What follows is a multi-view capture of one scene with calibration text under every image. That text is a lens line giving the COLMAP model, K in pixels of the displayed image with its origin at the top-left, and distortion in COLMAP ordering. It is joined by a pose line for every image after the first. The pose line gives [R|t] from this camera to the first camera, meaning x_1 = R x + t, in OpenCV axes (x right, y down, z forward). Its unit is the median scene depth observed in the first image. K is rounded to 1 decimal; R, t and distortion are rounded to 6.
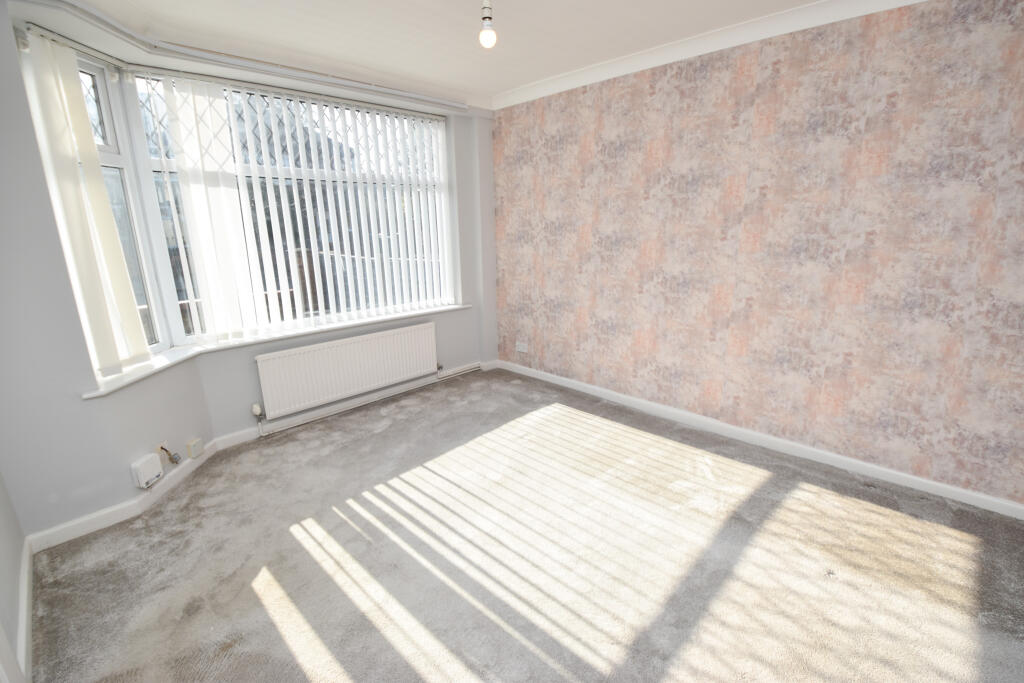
lens RADIAL K [[455.7, 0, 512.0], [0, 455.7, 341.5], [0, 0, 1]] dist [-0.019470, -0.000416]
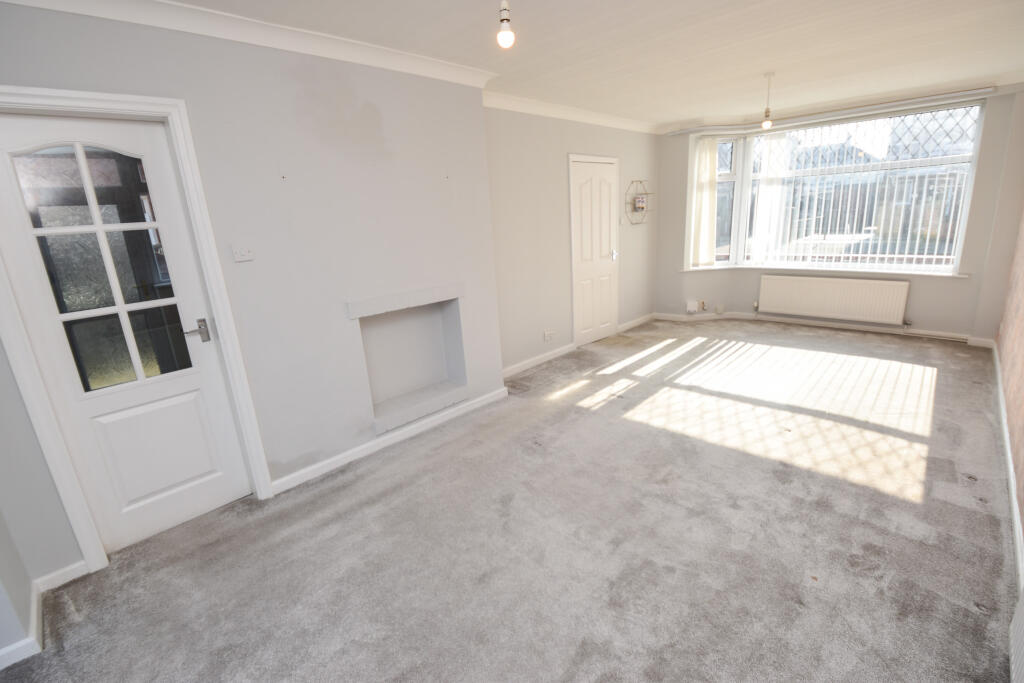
lens RADIAL K [[455.7, 0, 512.0], [0, 455.7, 341.5], [0, 0, 1]] dist [-0.019470, -0.000416]
pose [[-0.000800, 0.276945, -0.960885, 1.645016], [-0.193549, 0.942673, 0.271857, -0.026835], [0.981090, 0.186196, 0.052849, -0.086247]]
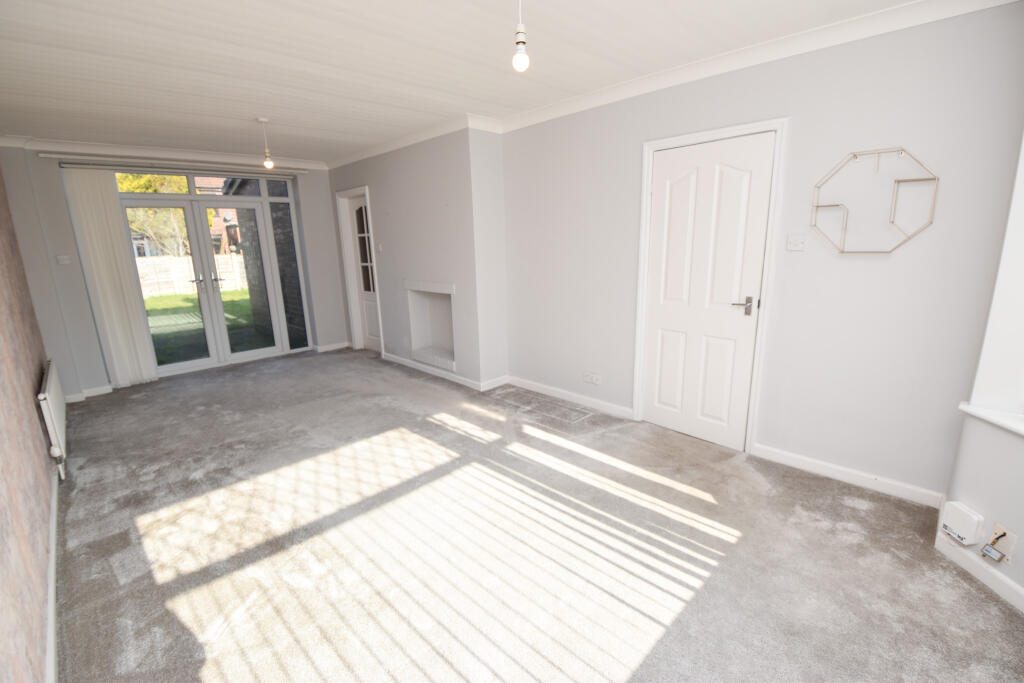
lens RADIAL K [[450.9, 0, 499.5], [0, 450.9, 346.0], [0, 0, 1]] dist [-0.001285, -0.000328]
pose [[-0.998032, 0.042250, 0.046329, -0.014791], [0.059139, 0.879801, 0.471650, -0.412734], [-0.020834, 0.473461, -0.880568, 1.522217]]
